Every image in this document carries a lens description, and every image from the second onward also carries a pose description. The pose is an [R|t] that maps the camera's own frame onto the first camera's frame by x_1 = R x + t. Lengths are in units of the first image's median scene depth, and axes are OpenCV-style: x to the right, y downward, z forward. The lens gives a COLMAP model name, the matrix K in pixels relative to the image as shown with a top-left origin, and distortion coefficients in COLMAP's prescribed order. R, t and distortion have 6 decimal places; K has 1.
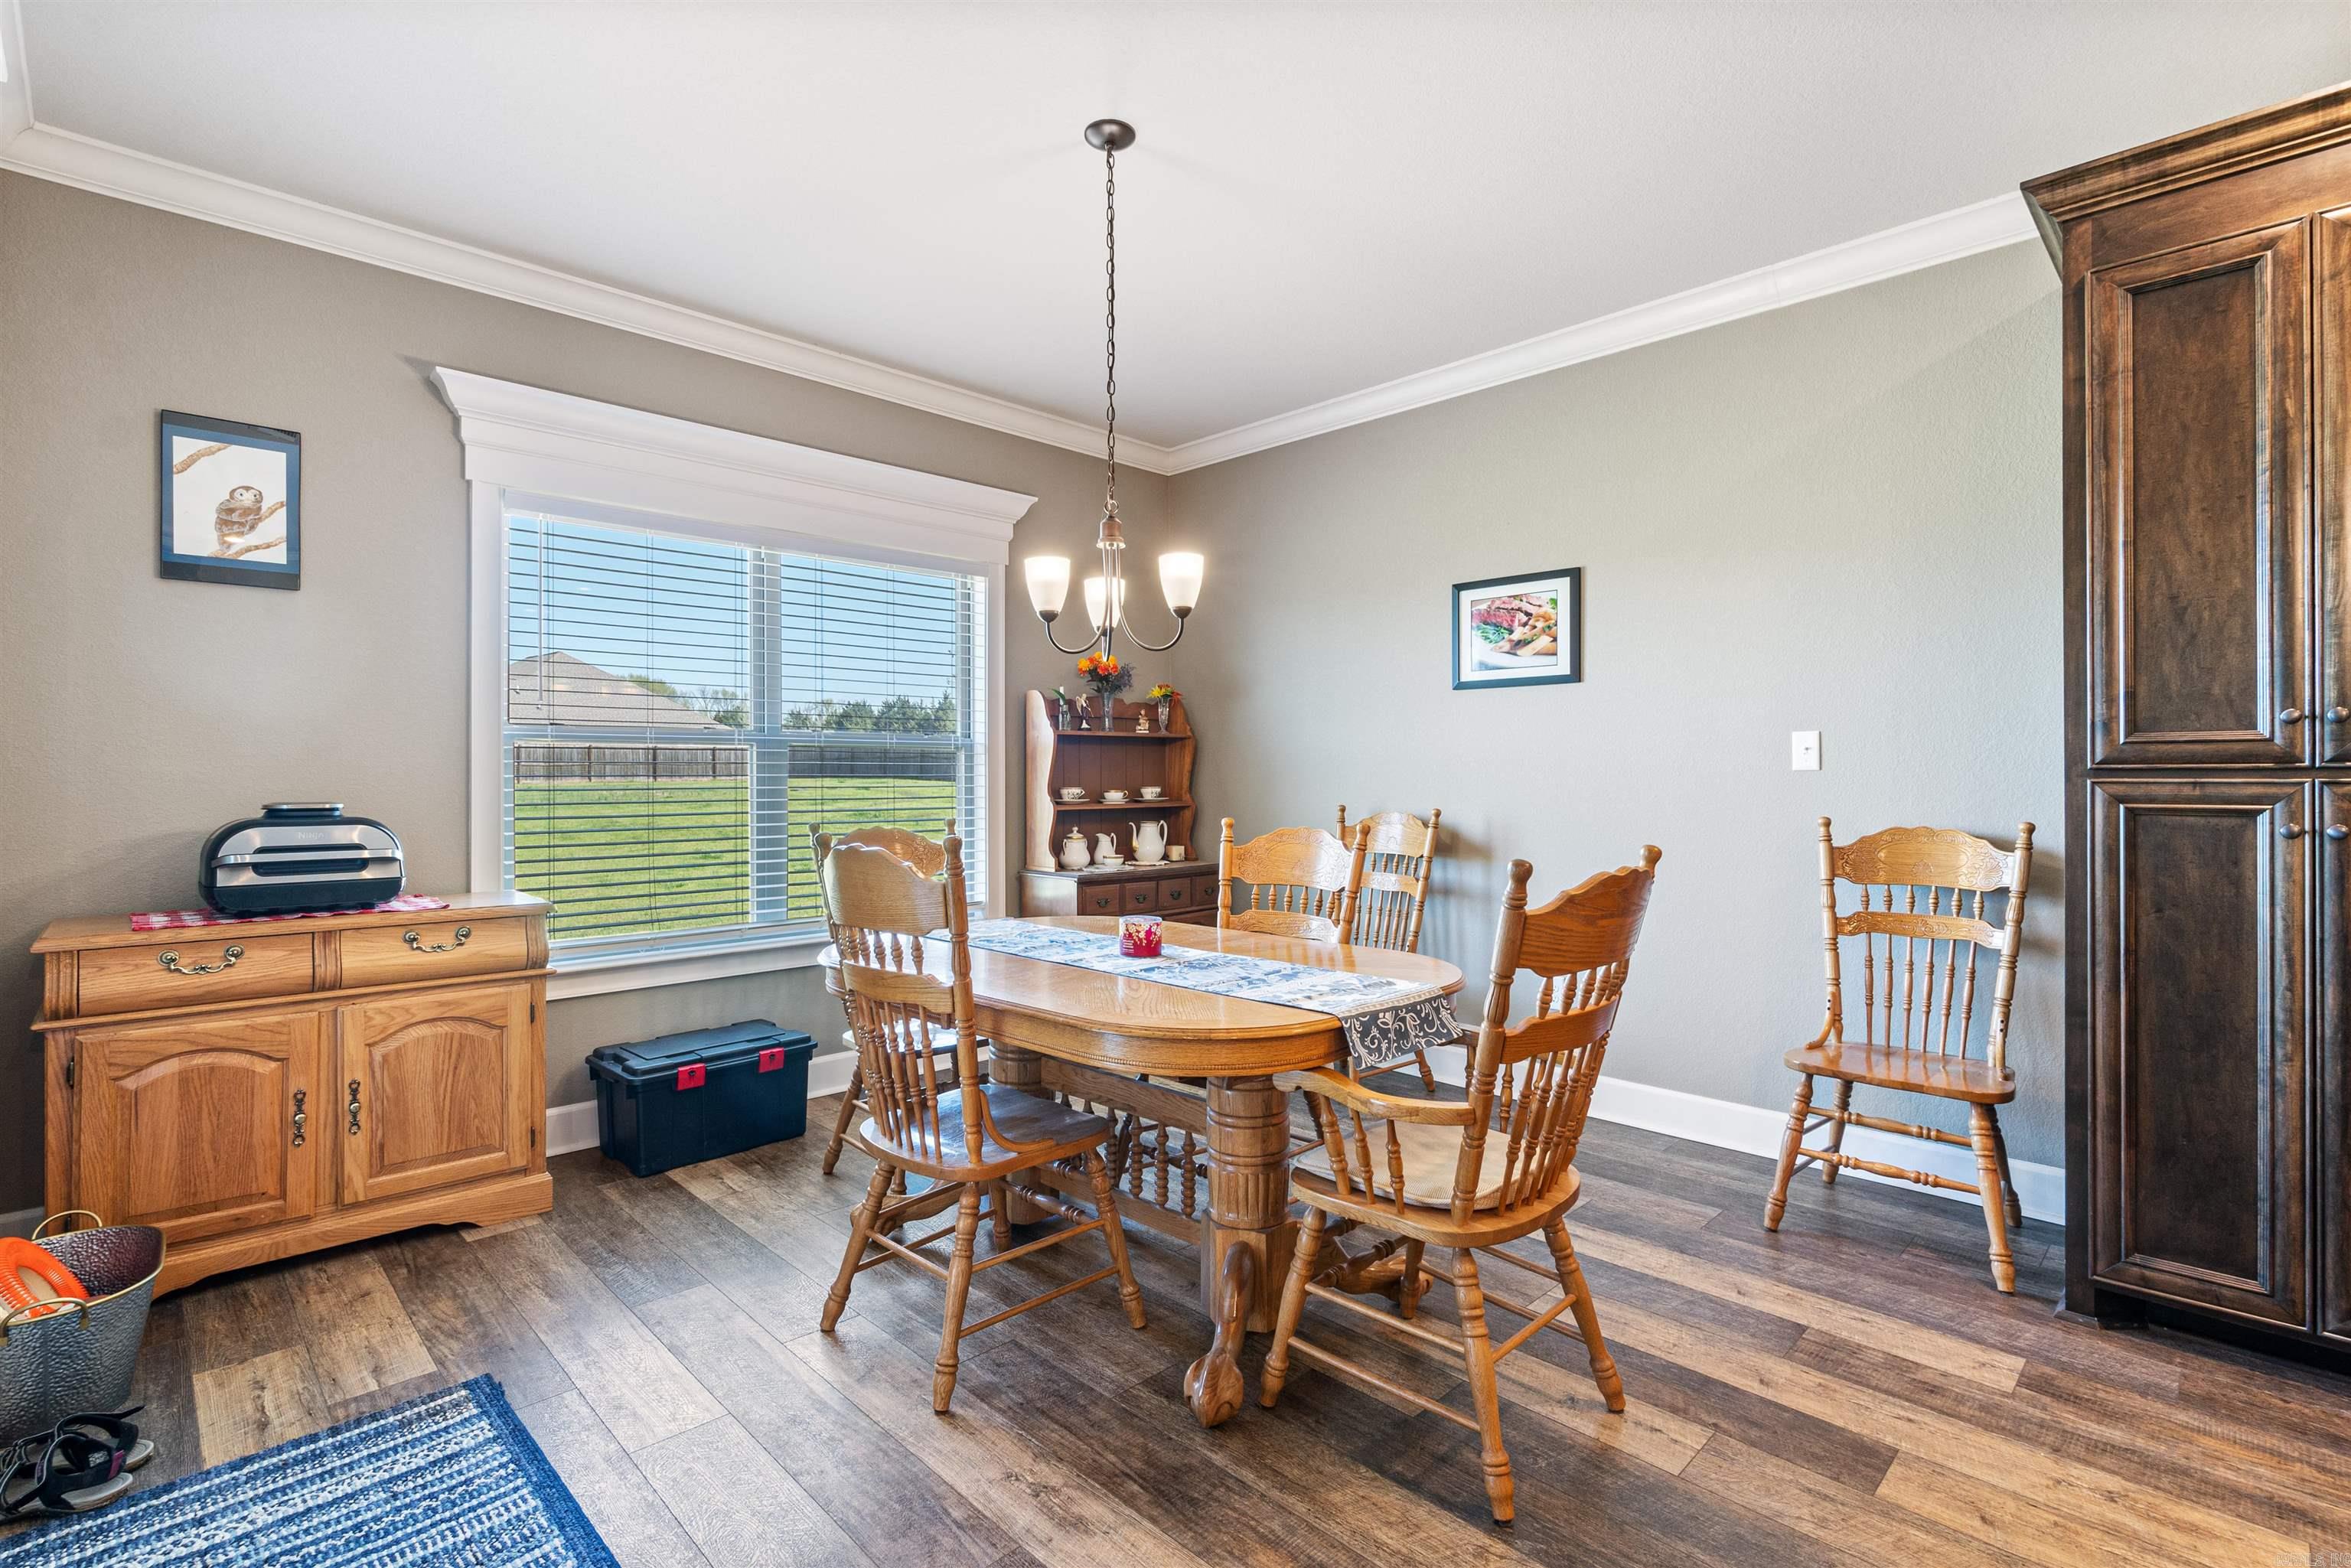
lens RADIAL K [[1088.0, 0, 1163.4], [0, 1088.0, 766.7], [0, 0, 1]] dist [-0.005972, -0.000514]
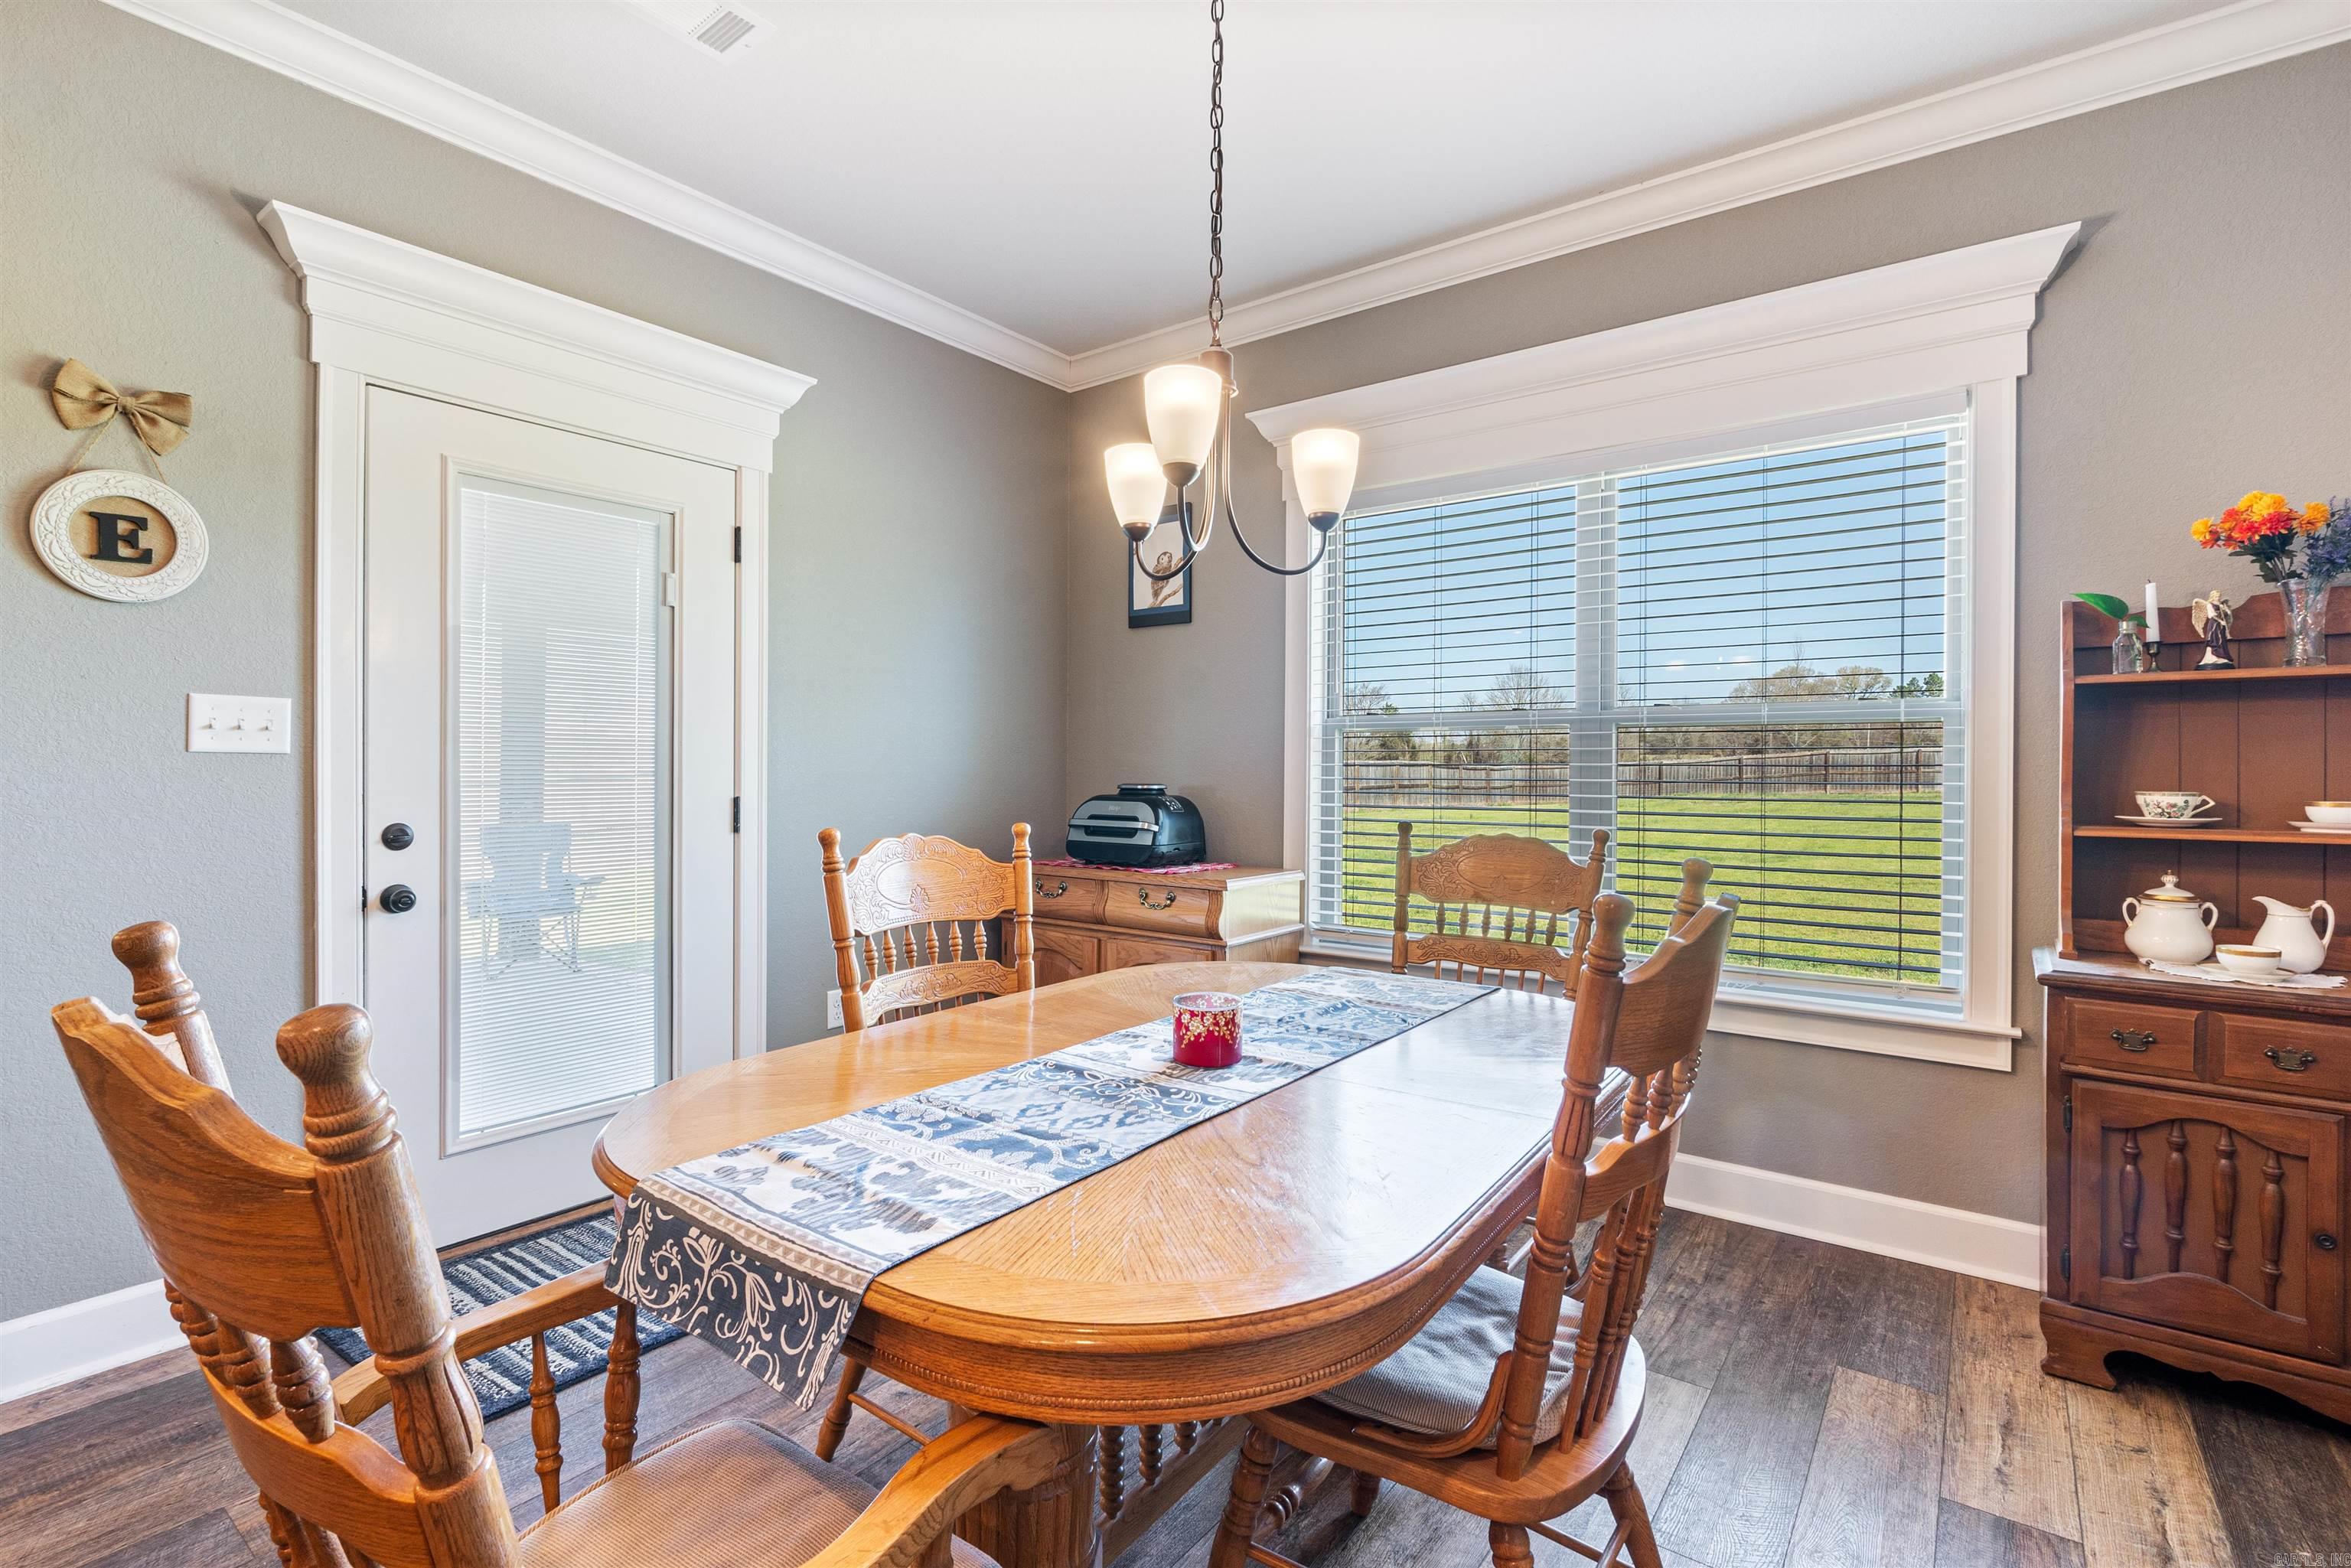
lens RADIAL K [[1088.0, 0, 1183.9], [0, 1088.0, 773.4], [0, 0, 1]] dist [-0.005972, -0.000514]
pose [[0.152422, 0.006210, -0.988296, 0.537540], [0.003206, 0.999972, 0.006778, 0.010588], [0.988310, -0.004201, 0.152397, 0.847449]]
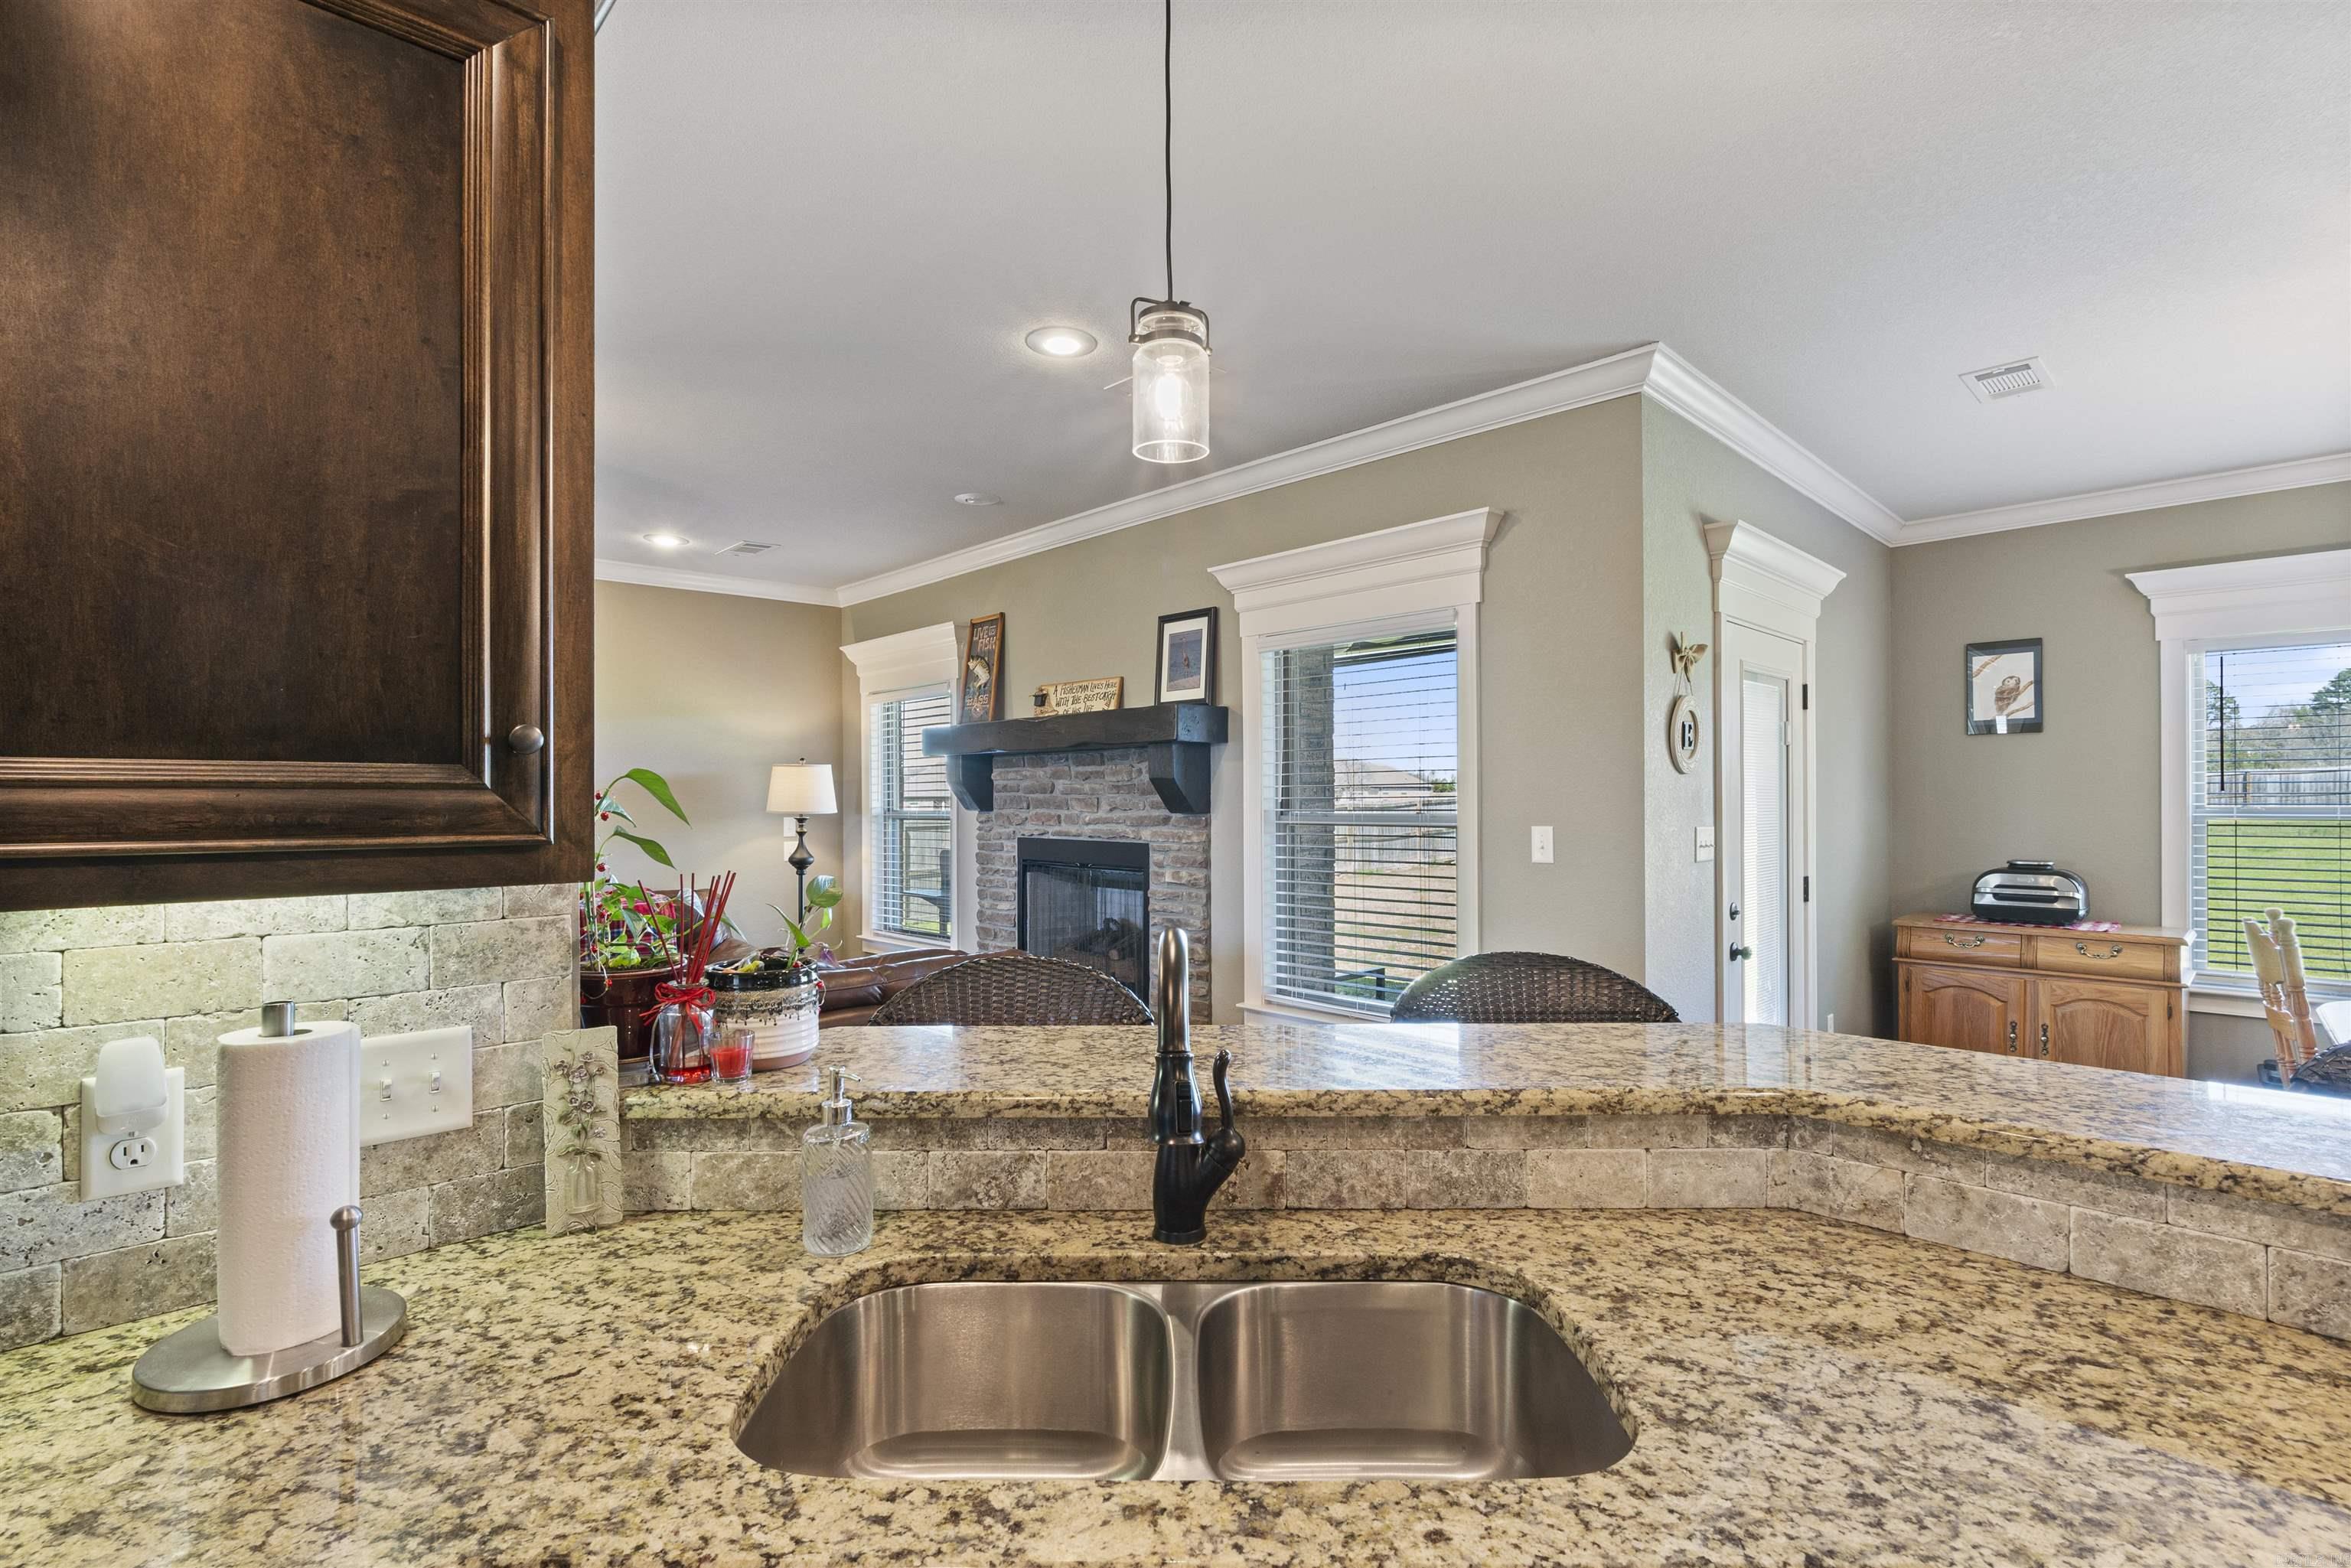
lens RADIAL K [[1088.0, 0, 1165.3], [0, 1088.0, 789.4], [0, 0, 1]] dist [-0.005972, -0.000514]
pose [[-0.010196, -0.006917, -0.999924, 0.949236], [0.013396, 0.999885, -0.007053, -0.086630], [0.999858, -0.013467, -0.010103, -0.361437]]
